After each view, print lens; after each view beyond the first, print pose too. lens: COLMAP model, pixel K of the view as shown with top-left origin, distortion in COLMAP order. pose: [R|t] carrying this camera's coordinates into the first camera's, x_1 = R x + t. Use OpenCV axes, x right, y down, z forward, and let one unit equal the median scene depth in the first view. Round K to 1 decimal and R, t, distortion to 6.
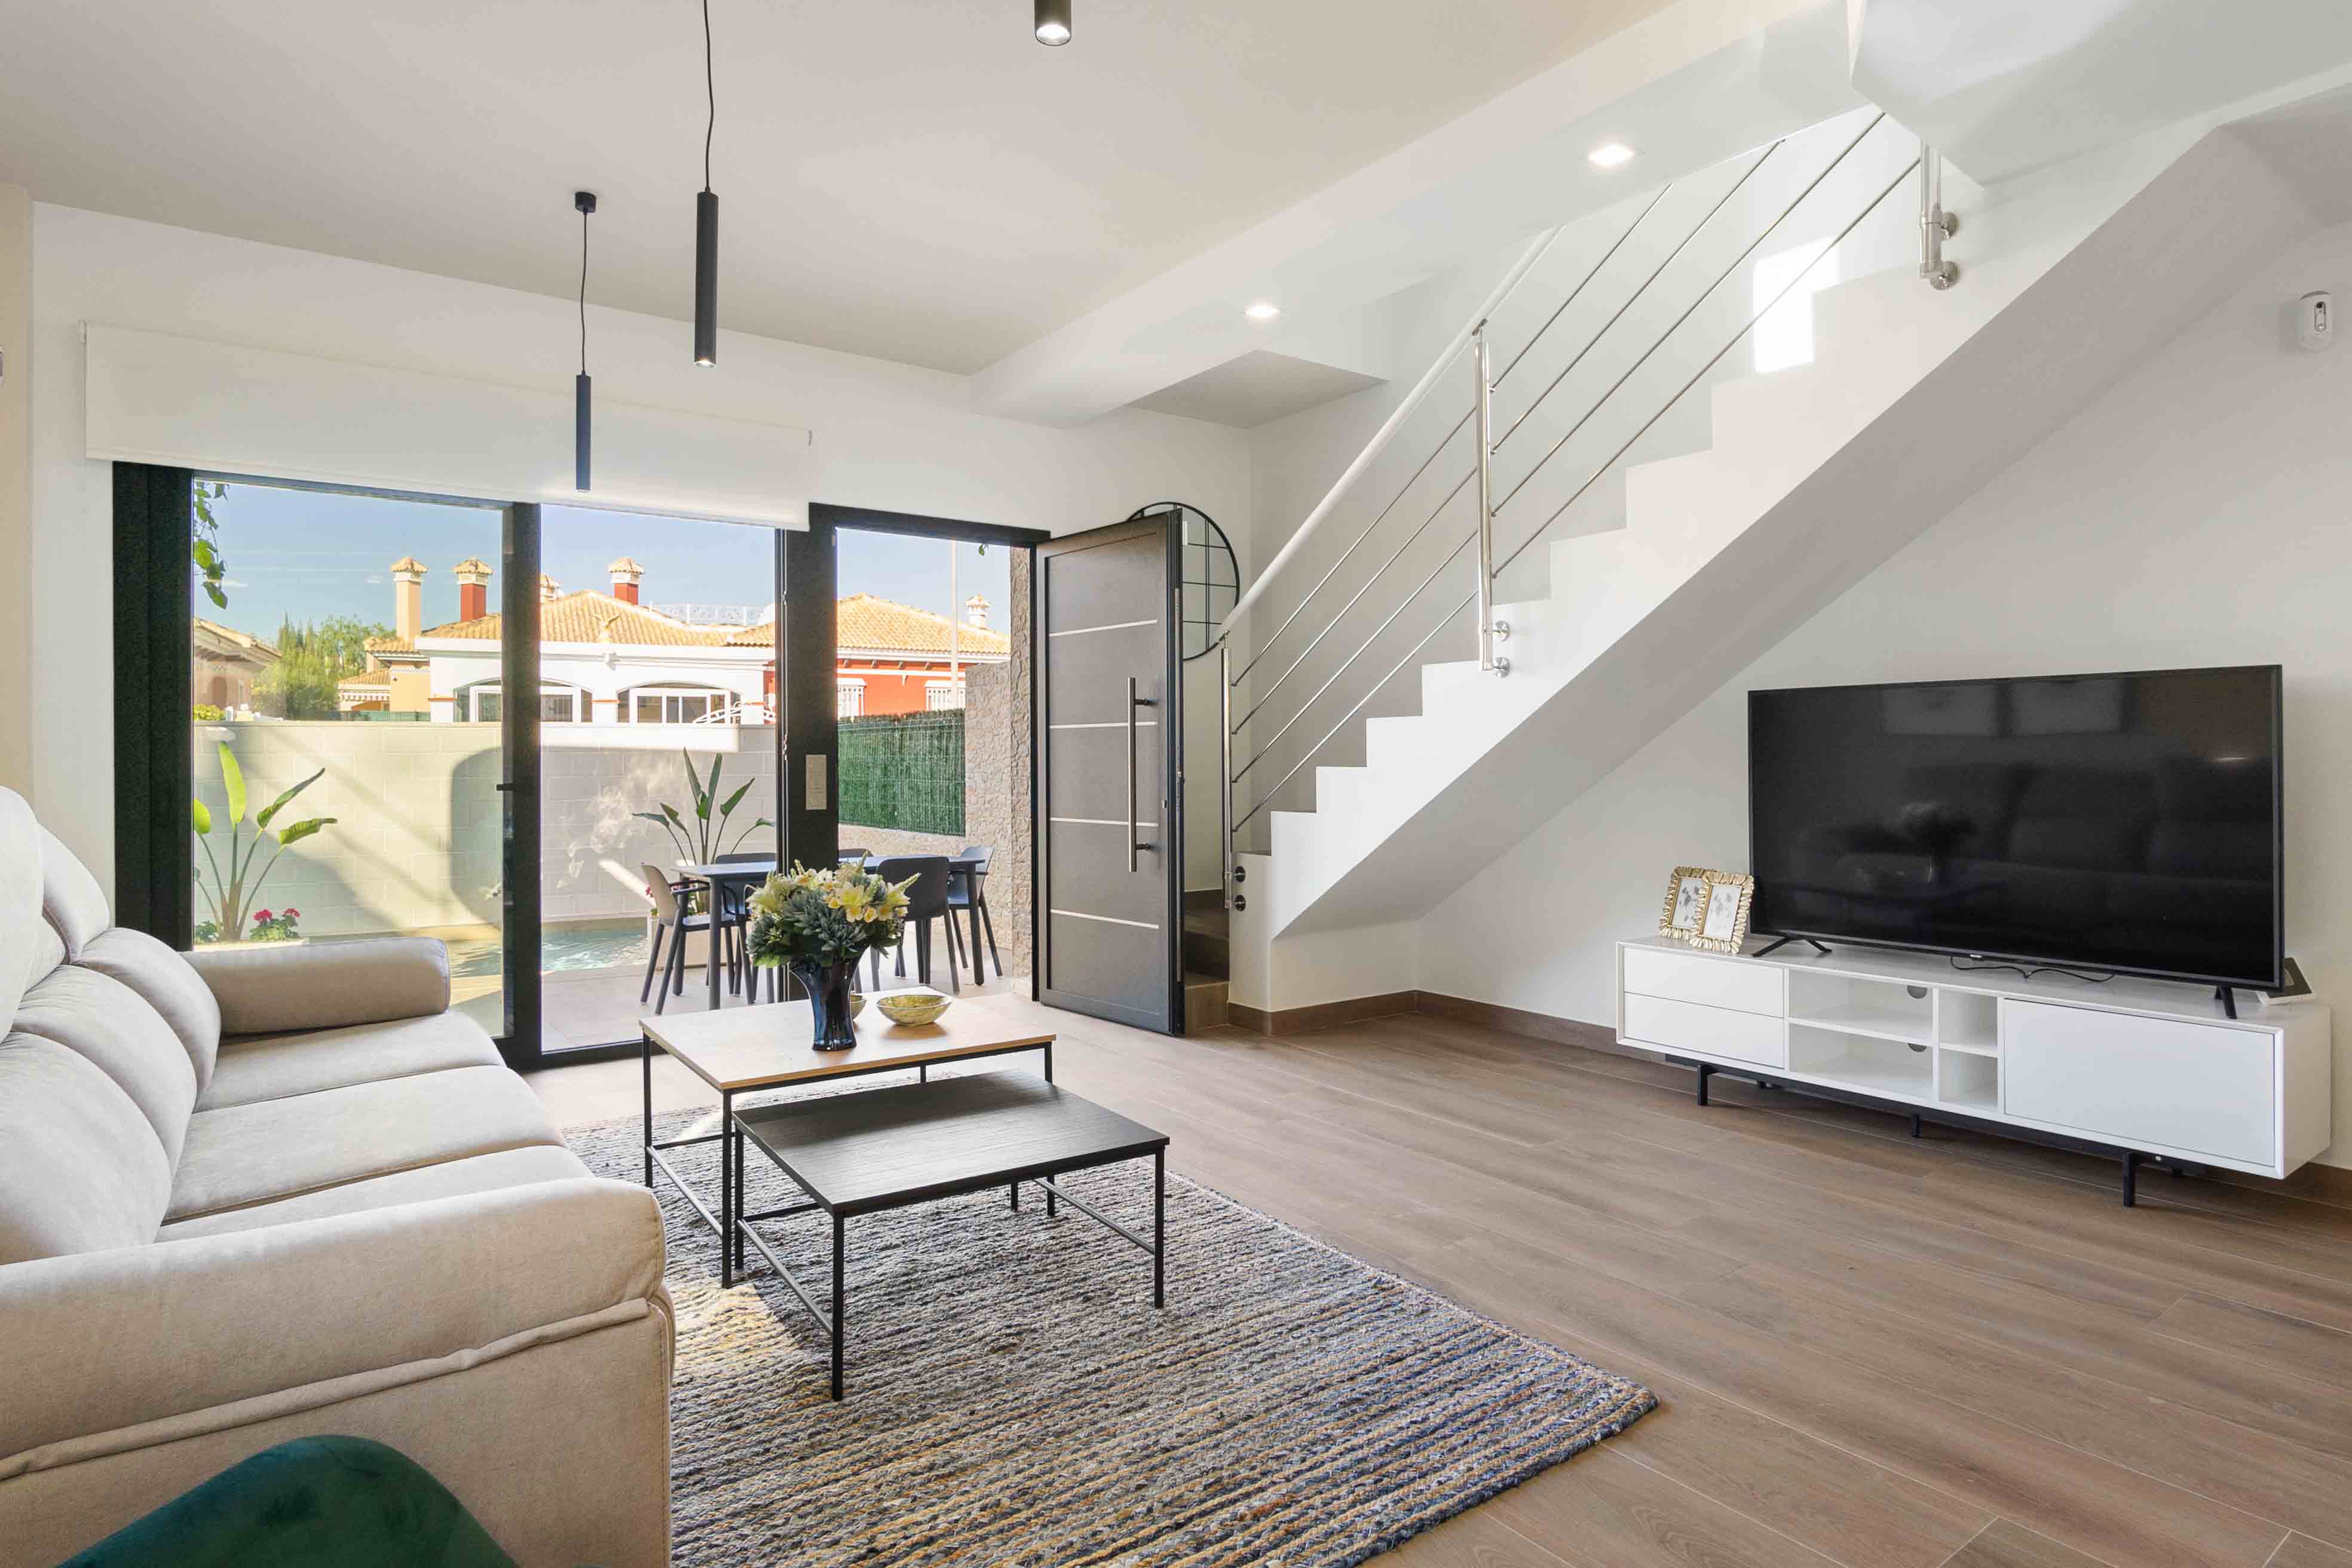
lens RADIAL K [[1285.9, 0, 1167.7], [0, 1285.9, 736.1], [0, 0, 1]] dist [-0.017096, 0.004801]
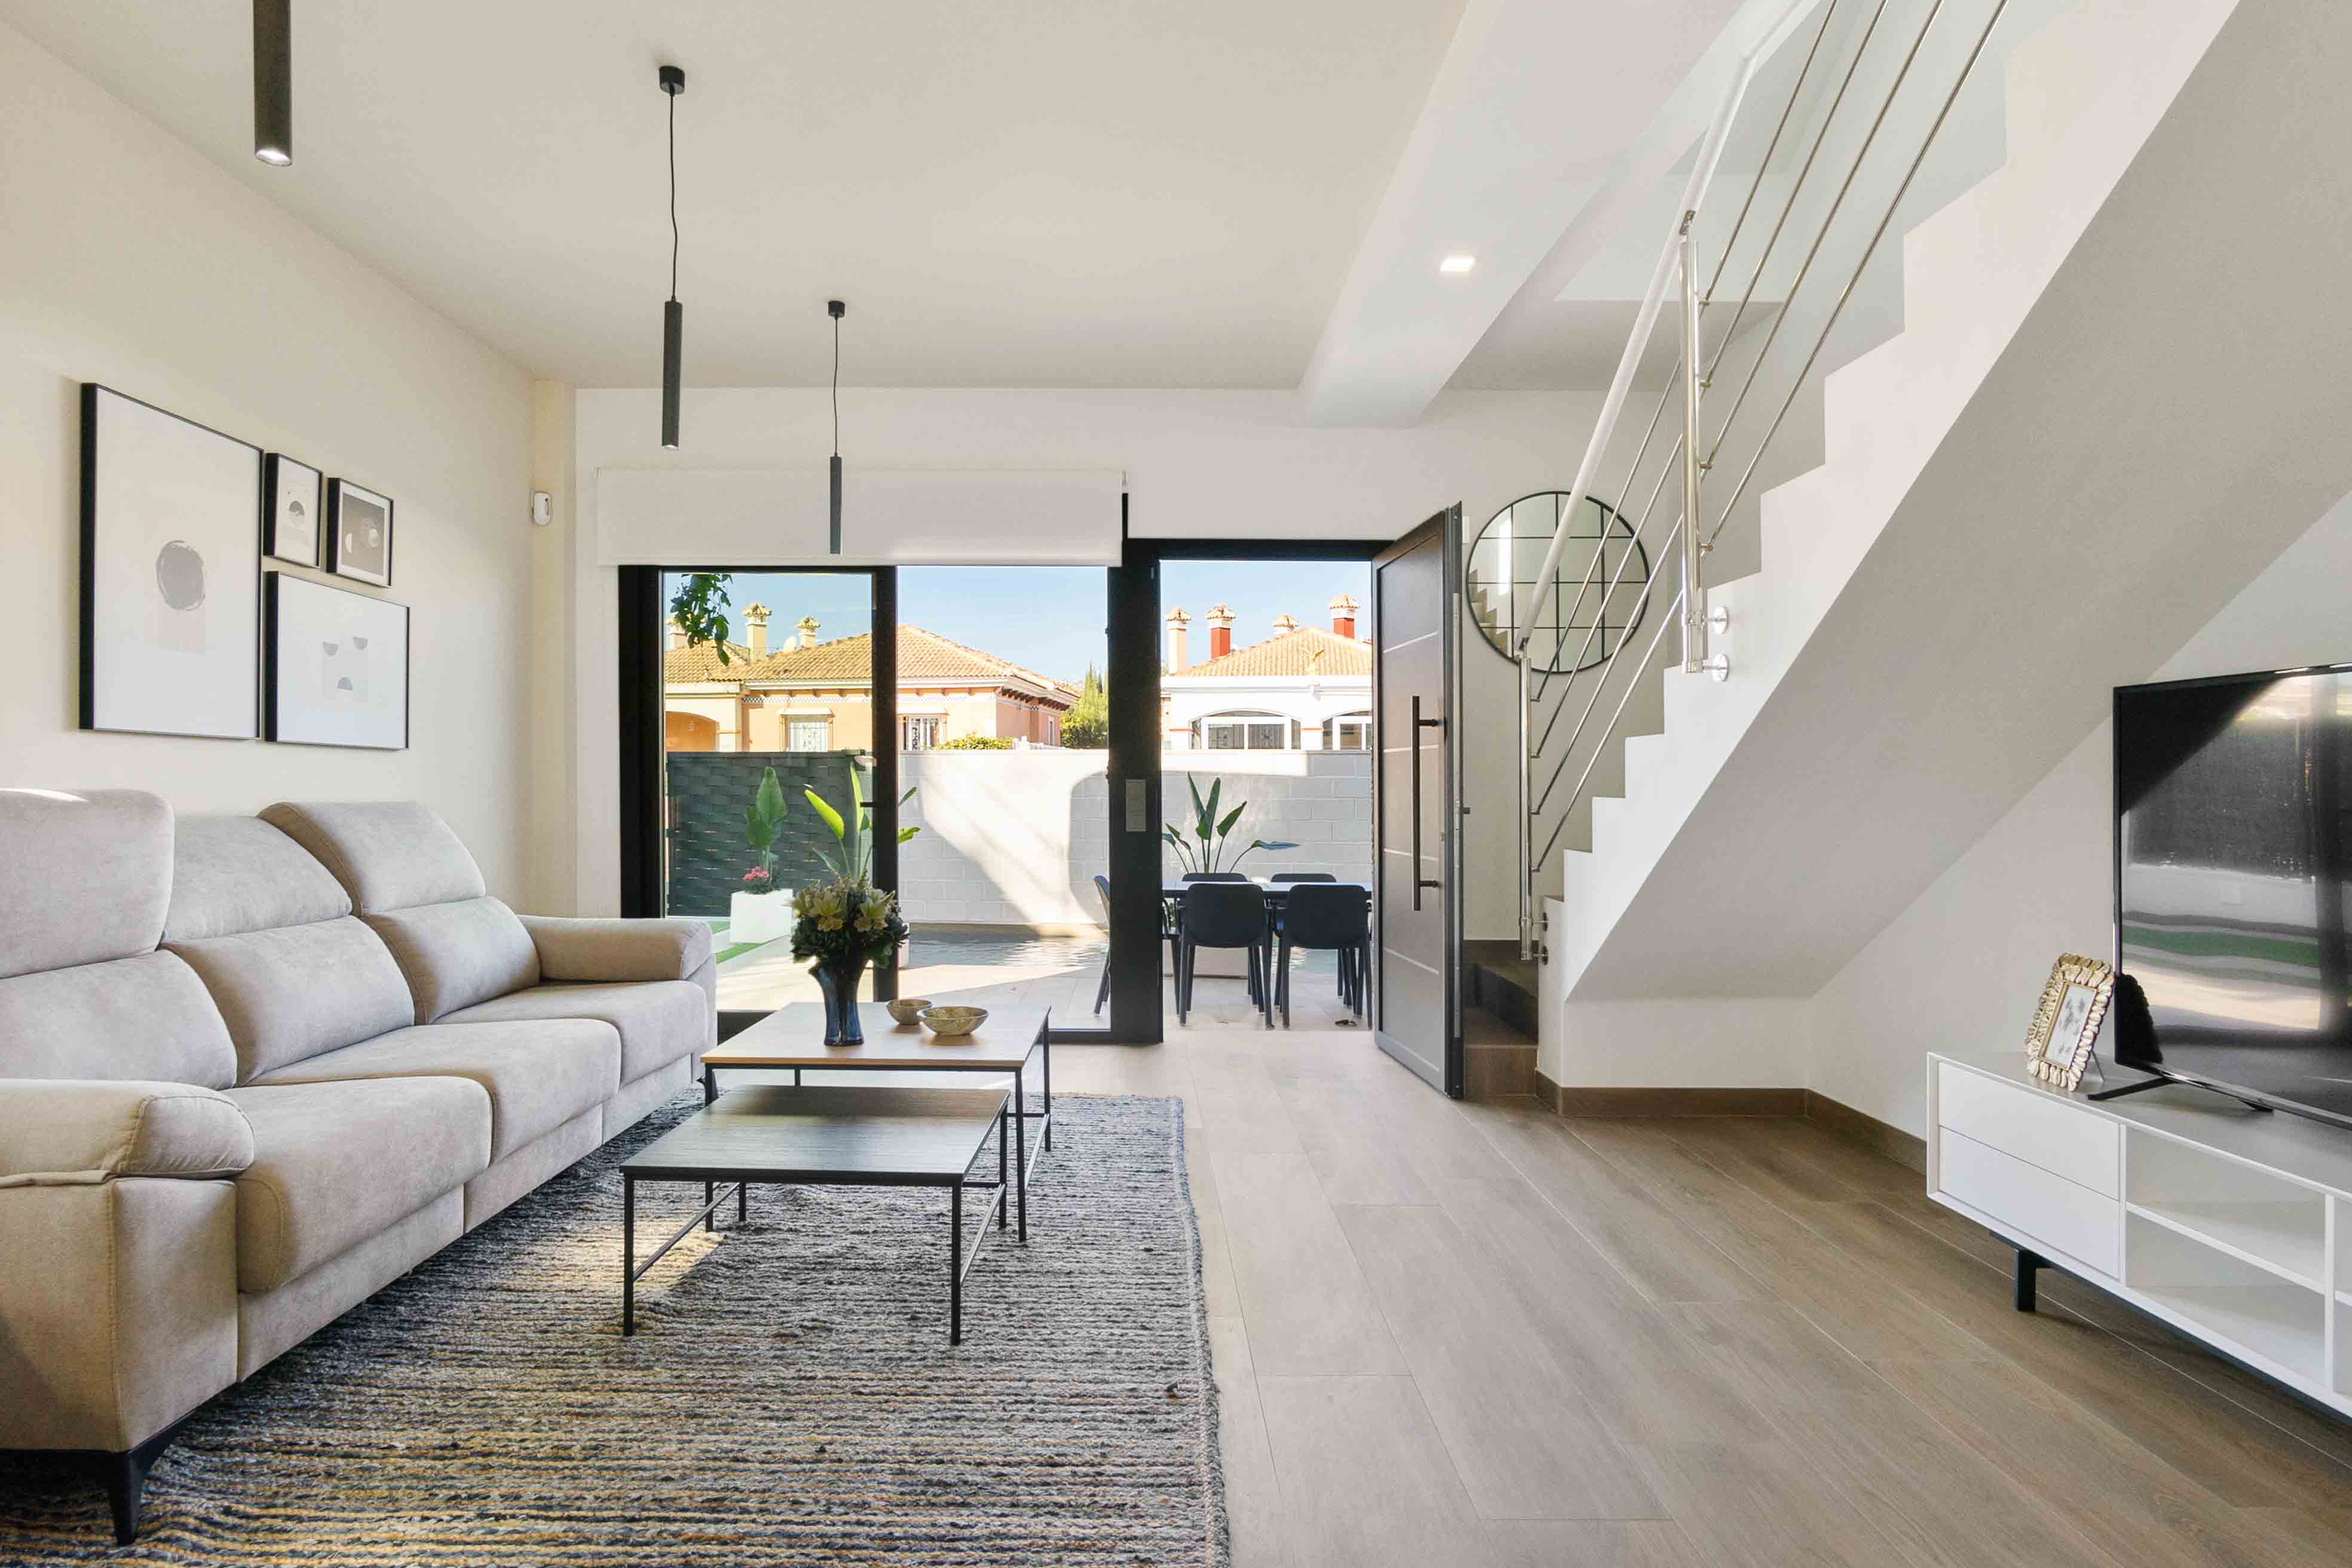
lens RADIAL K [[1285.9, 0, 1099.9], [0, 1285.9, 774.6], [0, 0, 1]] dist [-0.017096, 0.004801]
pose [[0.803051, 0.004100, -0.595896, 0.441020], [0.002083, 0.999951, 0.009687, 0.001102], [0.595907, -0.009021, 0.803003, 0.188921]]
